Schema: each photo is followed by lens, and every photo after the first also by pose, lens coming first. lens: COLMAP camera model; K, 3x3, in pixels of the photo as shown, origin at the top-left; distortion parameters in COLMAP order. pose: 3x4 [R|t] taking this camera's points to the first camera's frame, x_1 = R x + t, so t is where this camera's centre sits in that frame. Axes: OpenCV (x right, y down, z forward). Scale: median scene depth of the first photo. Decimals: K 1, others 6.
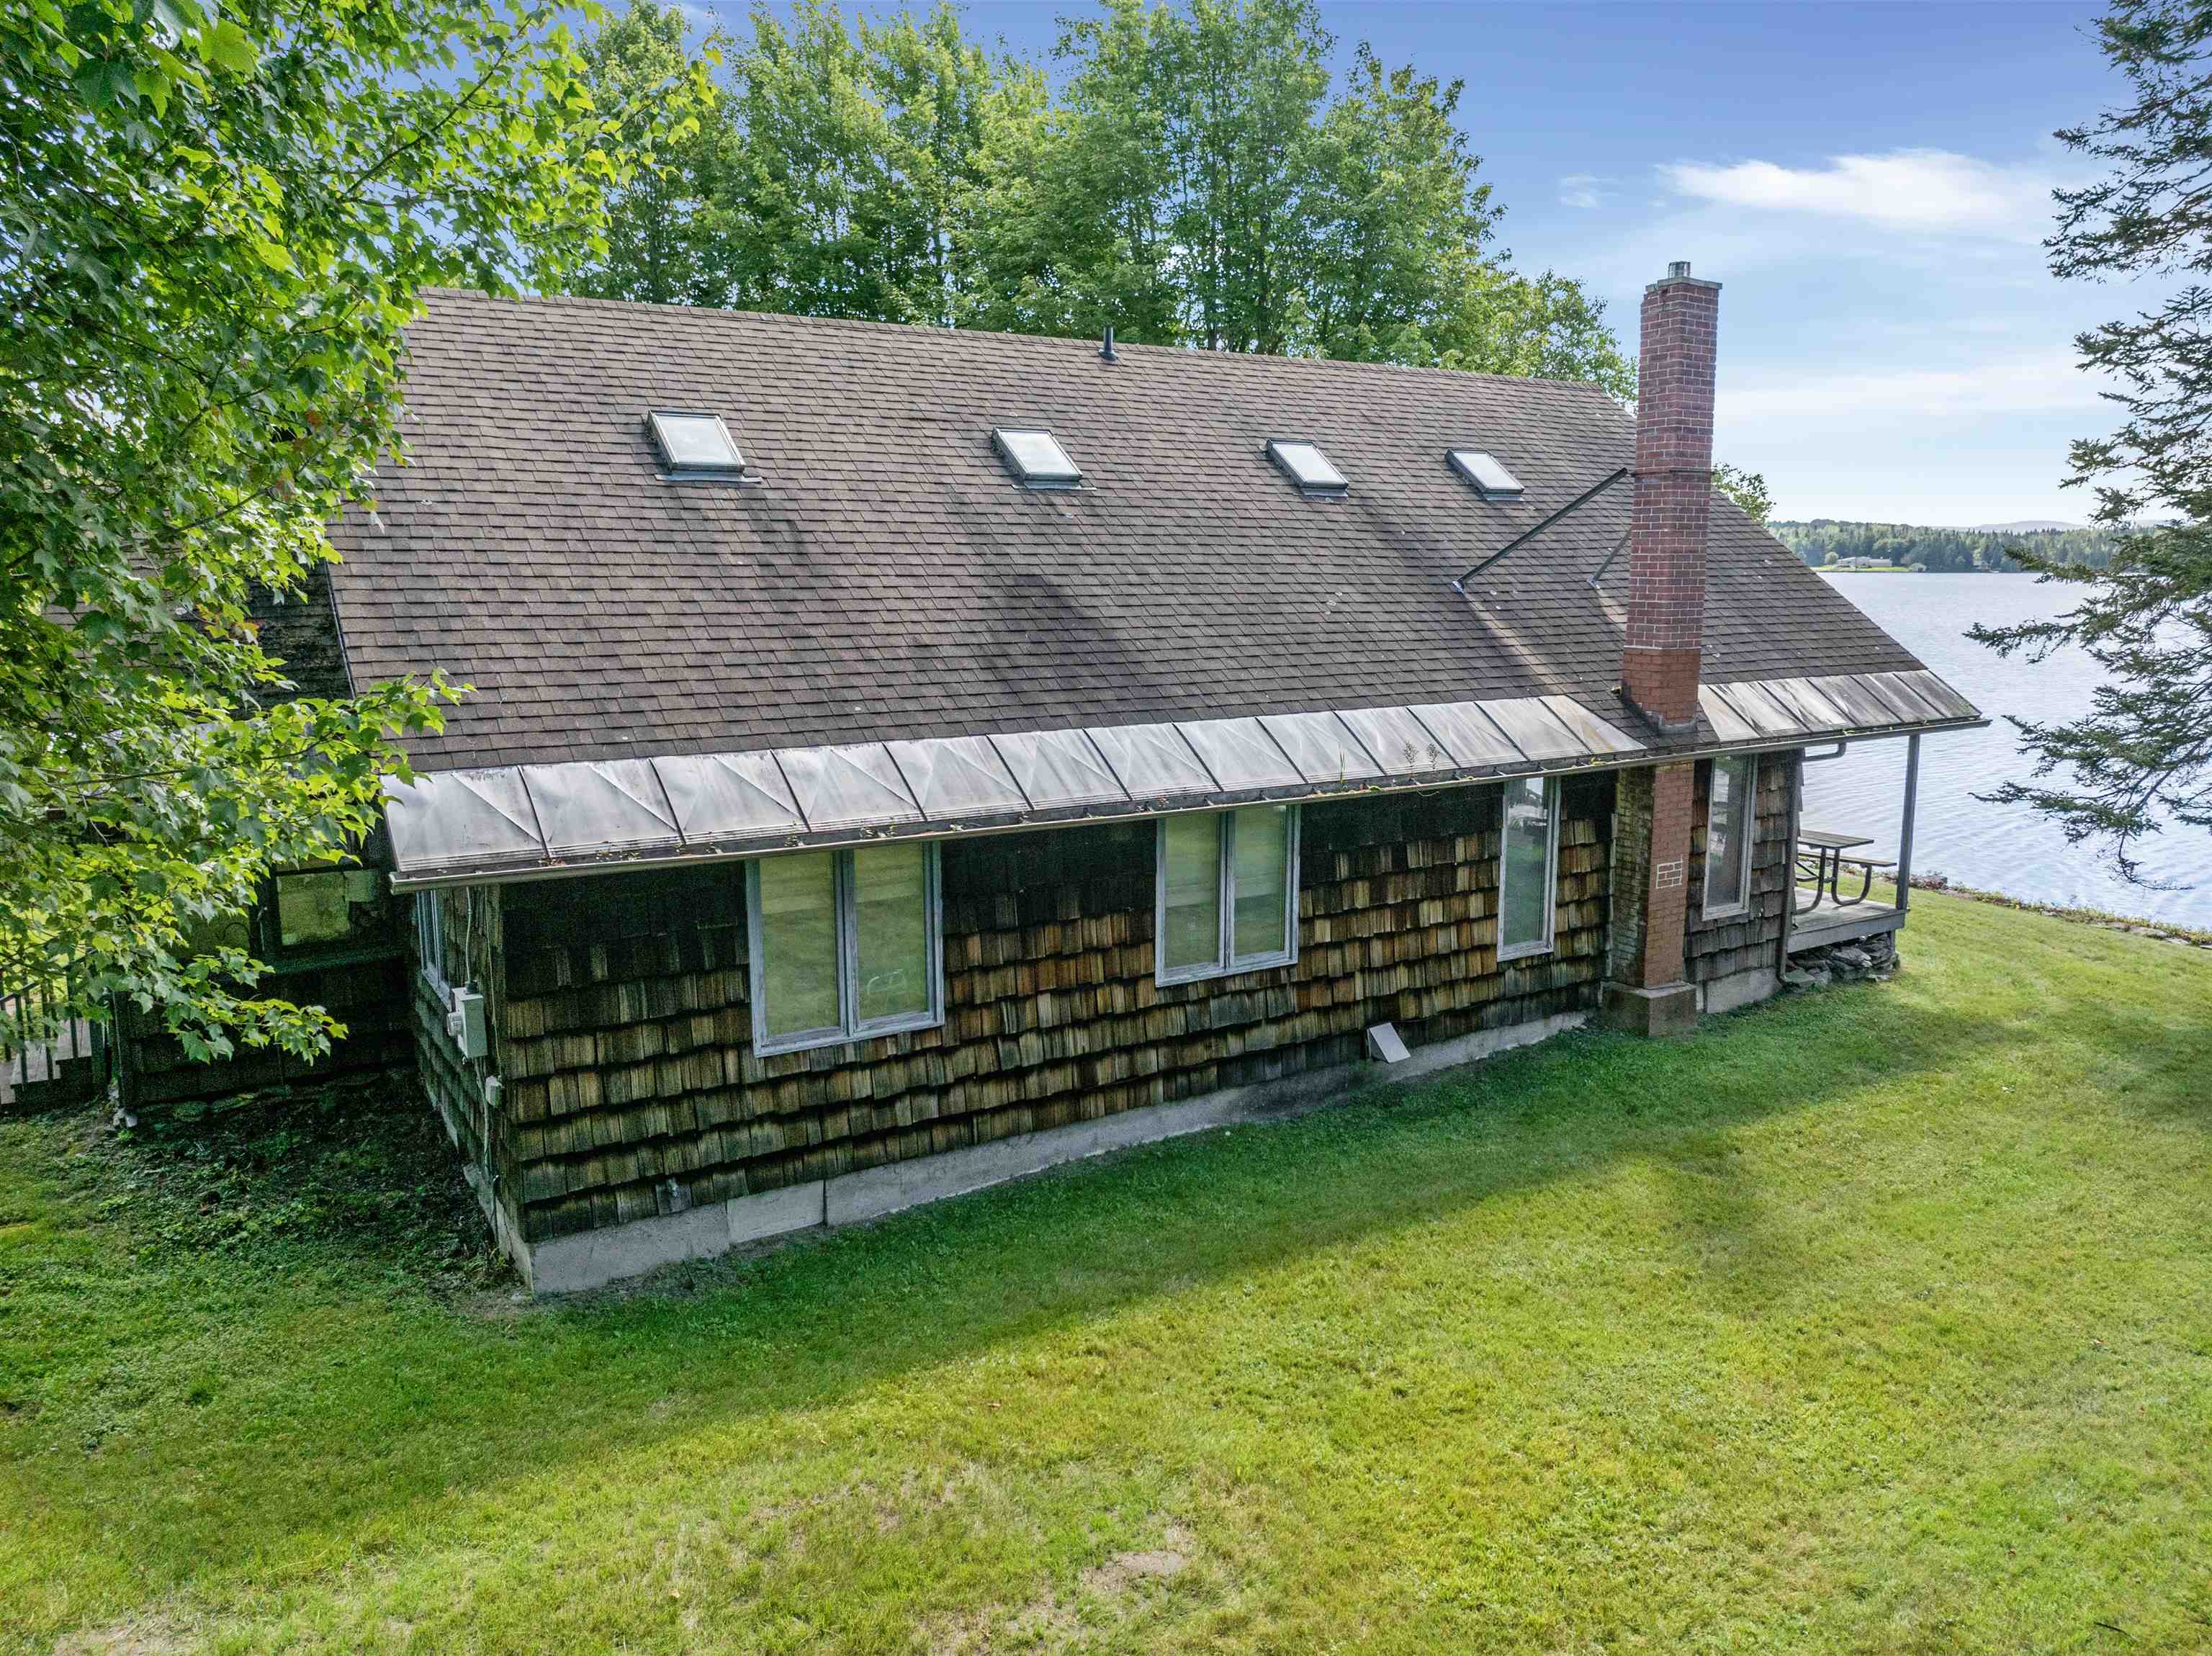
lens RADIAL K [[1570.2, 0, 1101.7], [0, 1570.2, 829.0], [0, 0, 1]] dist [-0.048155, 0.015479]
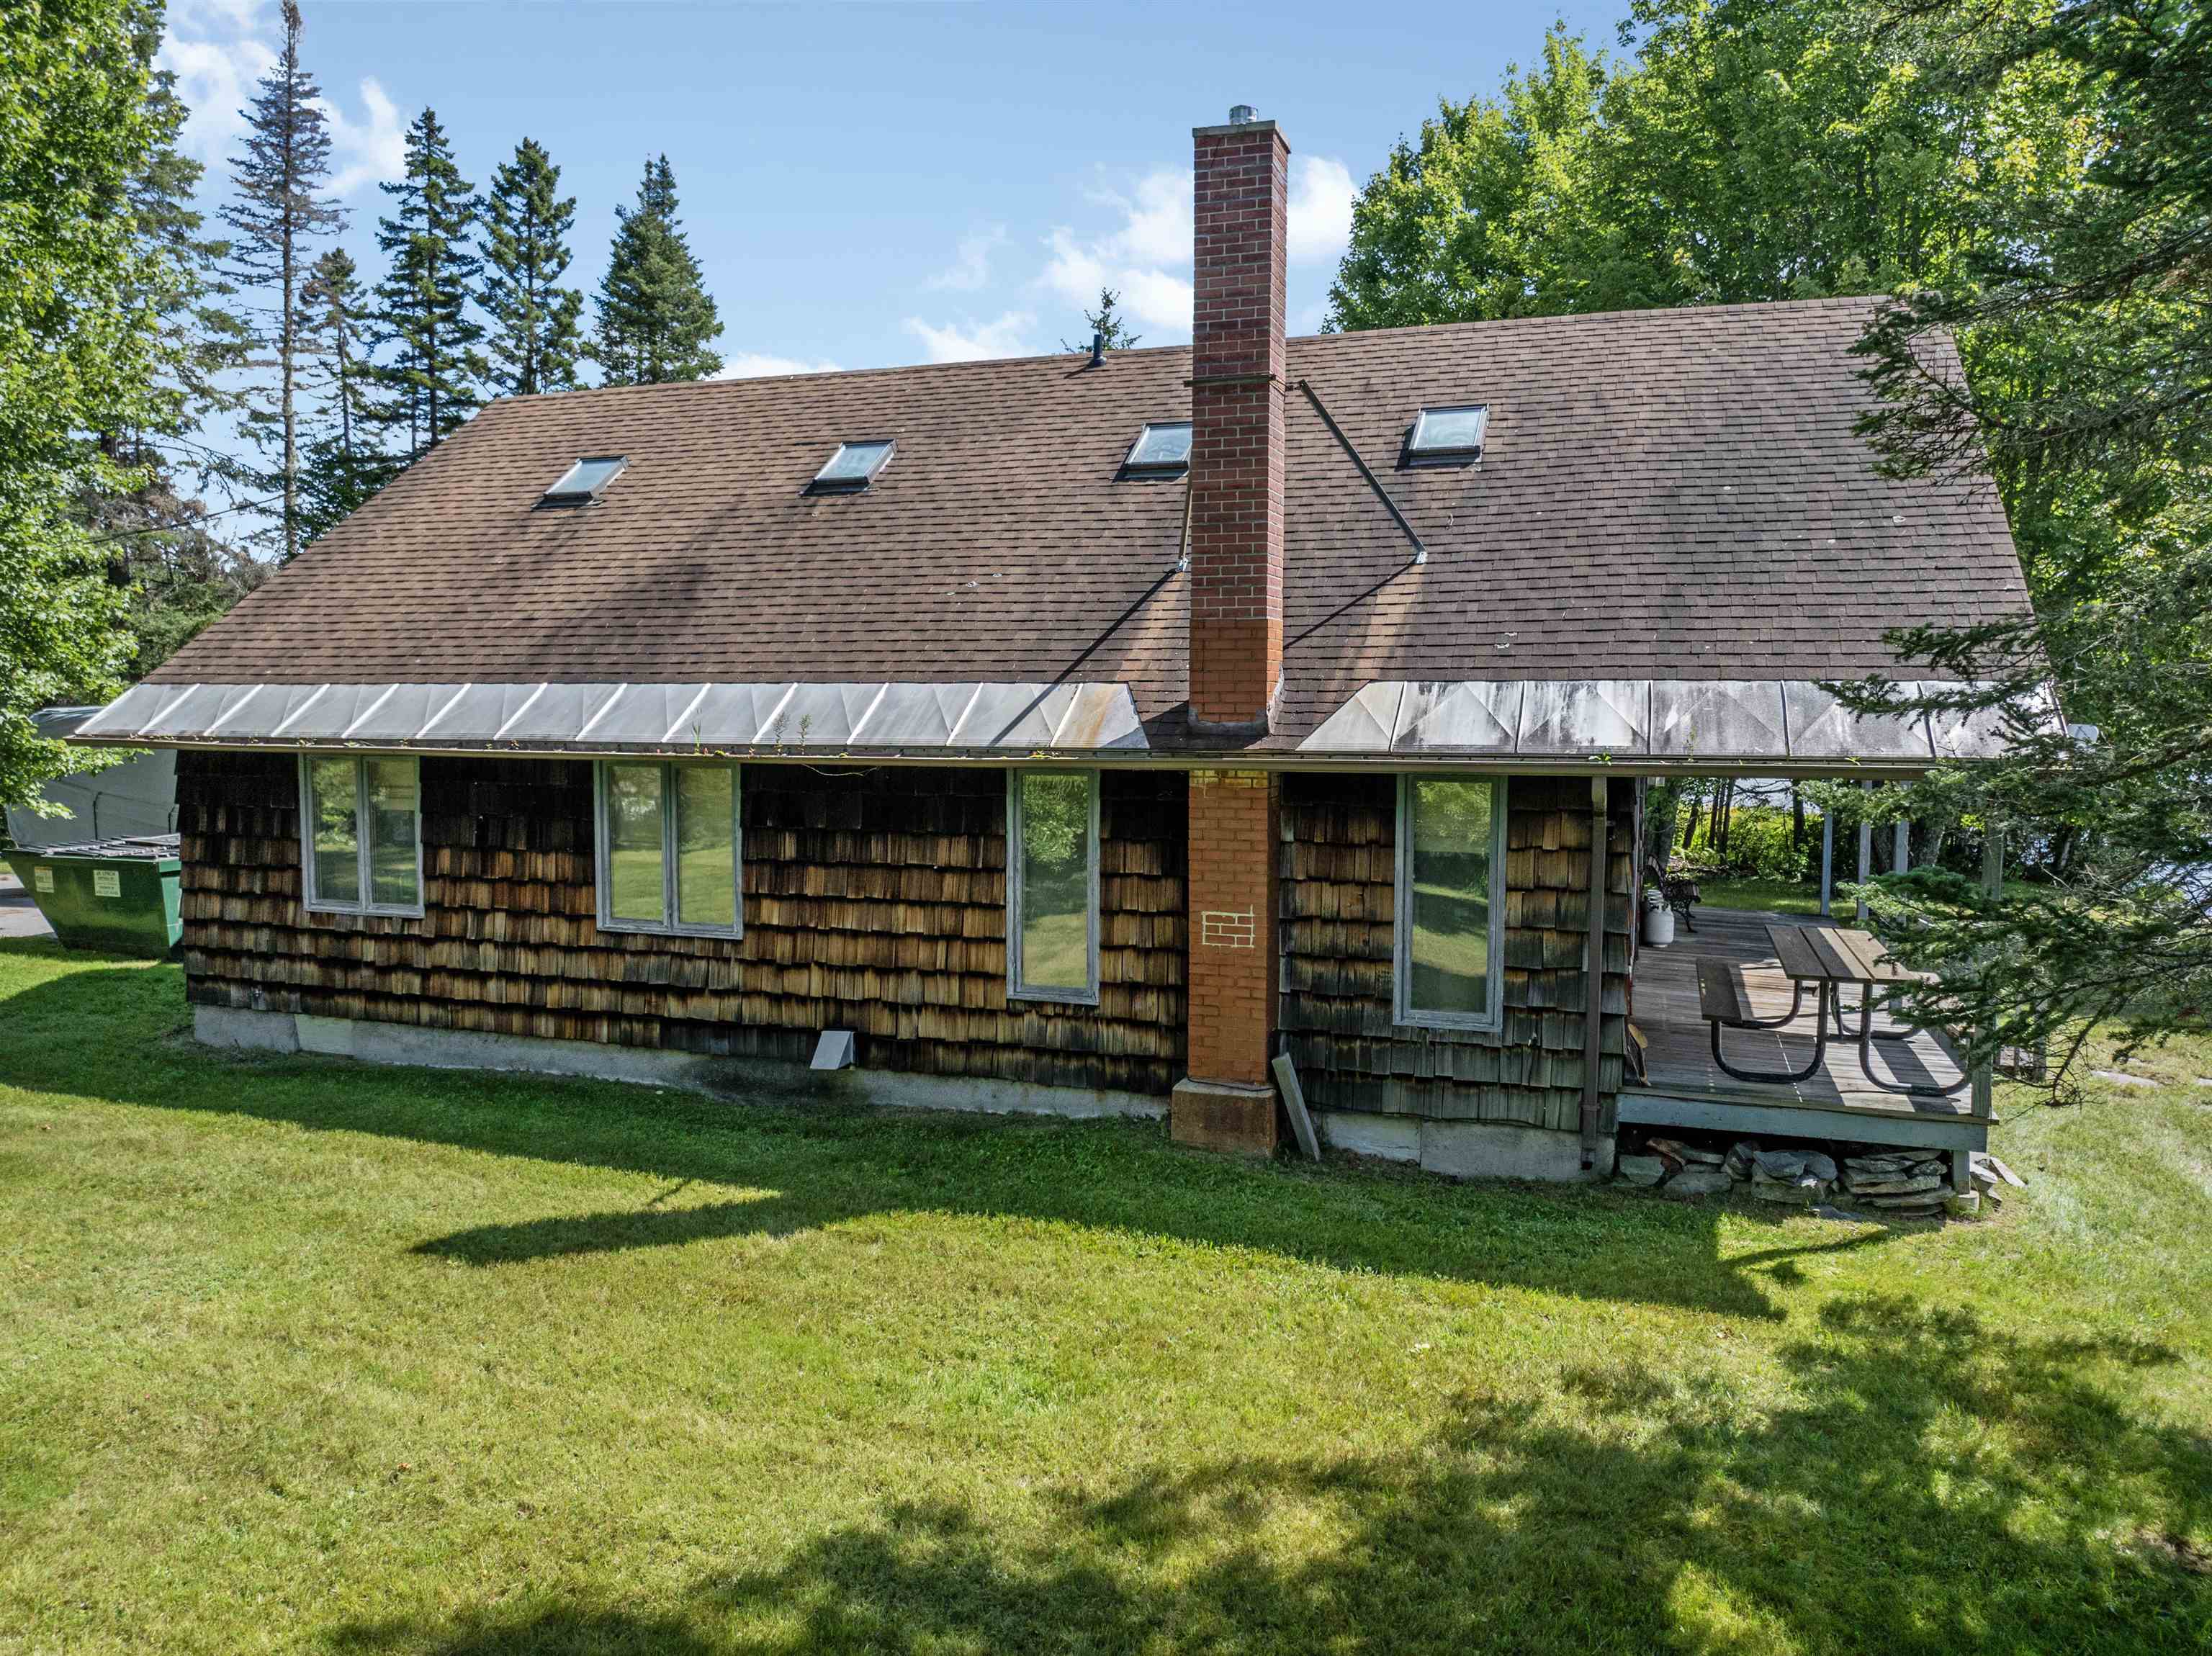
lens RADIAL K [[1570.2, 0, 1123.4], [0, 1570.2, 811.8], [0, 0, 1]] dist [-0.048155, 0.015479]
pose [[0.622997, 0.063771, -0.779620, 1.042189], [-0.136077, 0.990310, -0.027734, 0.002086], [0.770297, 0.123366, 0.625638, 0.577880]]
